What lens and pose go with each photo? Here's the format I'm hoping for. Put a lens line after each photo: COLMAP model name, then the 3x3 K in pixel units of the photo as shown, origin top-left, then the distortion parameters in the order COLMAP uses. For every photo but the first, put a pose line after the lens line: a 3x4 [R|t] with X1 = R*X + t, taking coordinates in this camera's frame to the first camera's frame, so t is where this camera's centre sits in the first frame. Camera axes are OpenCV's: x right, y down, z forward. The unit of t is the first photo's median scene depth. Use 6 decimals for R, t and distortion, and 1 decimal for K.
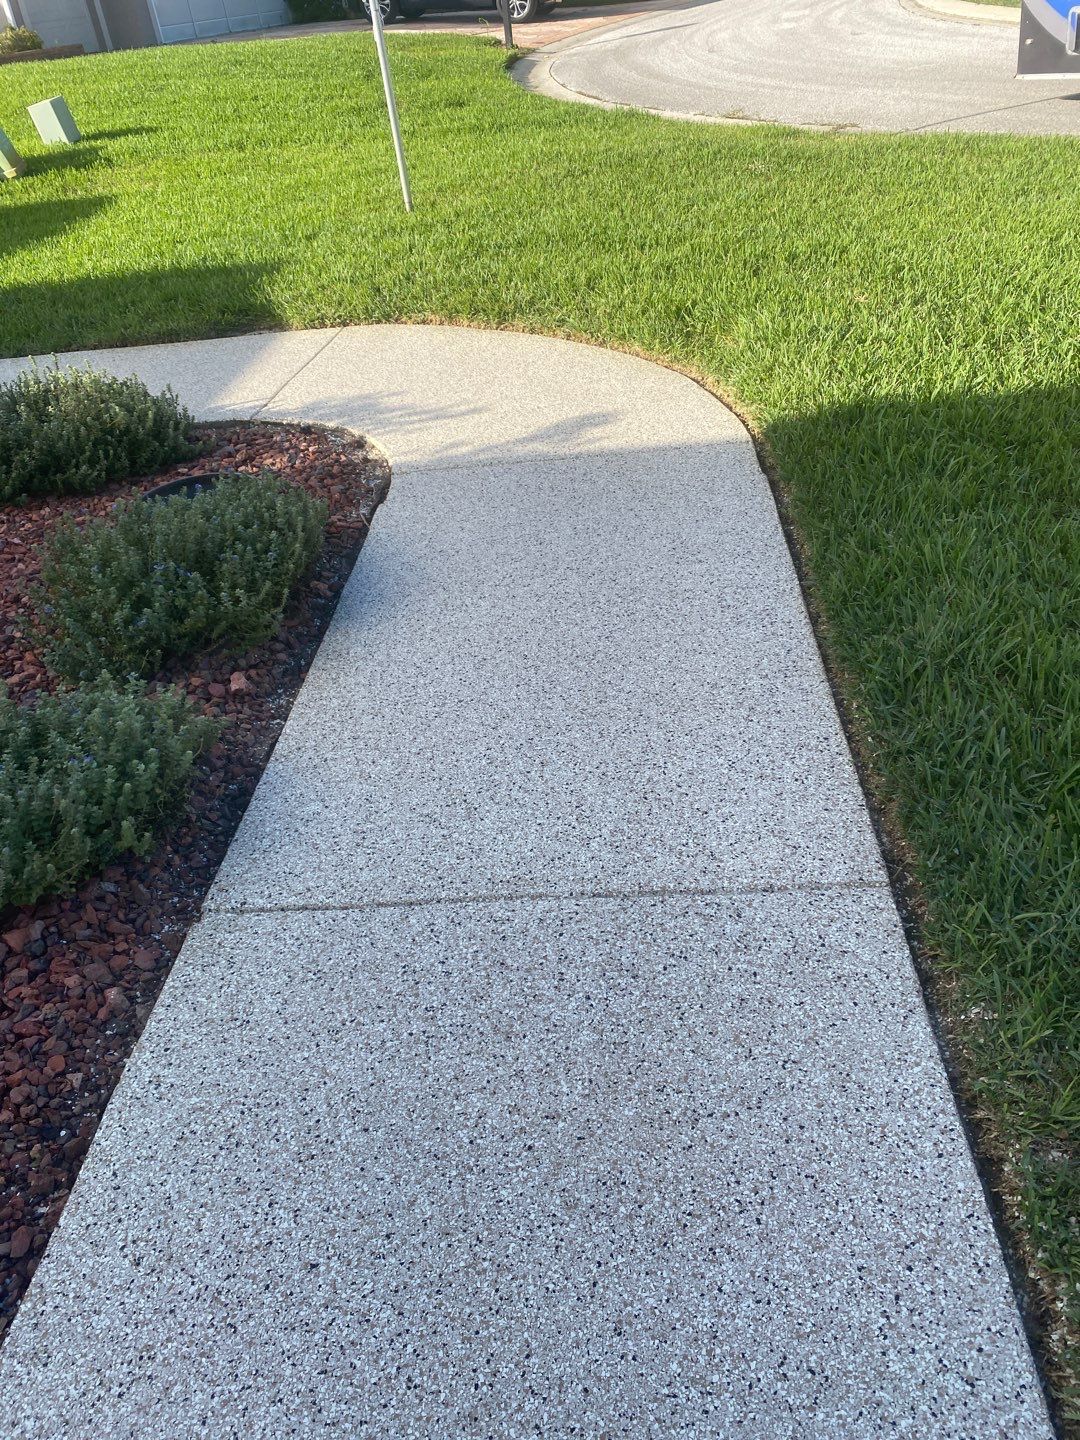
lens RADIAL K [[1169.6, 0, 540.0], [0, 1169.6, 720.0], [0, 0, 1]] dist [0.046214, -0.023912]
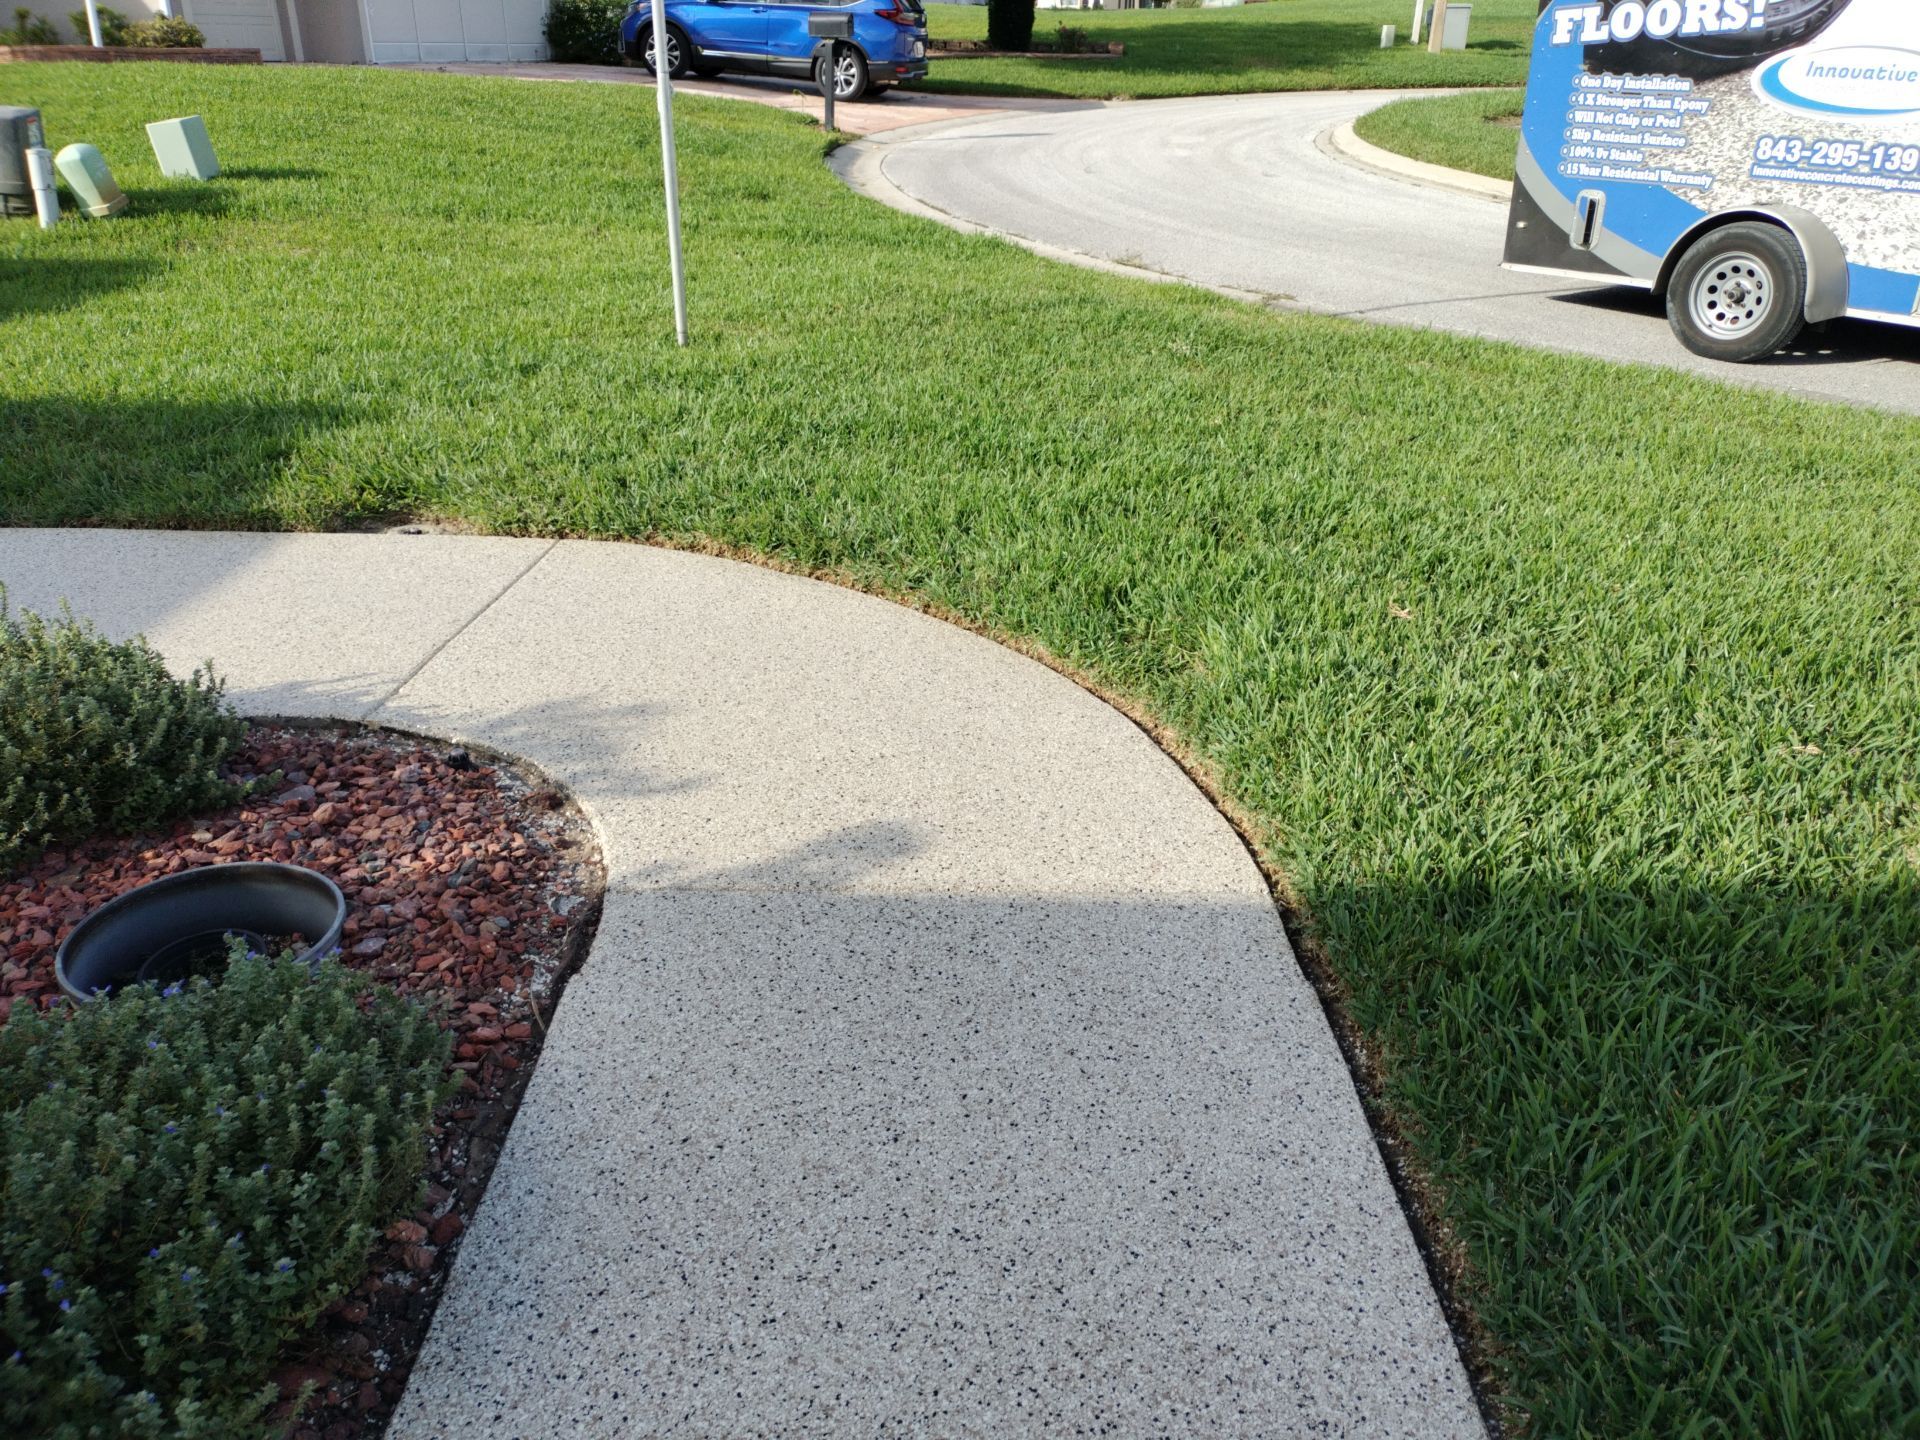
lens RADIAL K [[1611.5, 0, 990.3], [0, 1611.5, 722.8], [0, 0, 1]] dist [0.145377, -0.230018]
pose [[0.990018, 0.092489, 0.106347, -0.024098], [-0.072381, 0.981103, -0.179437, -0.101171], [-0.120934, 0.169949, 0.978004, 0.149279]]
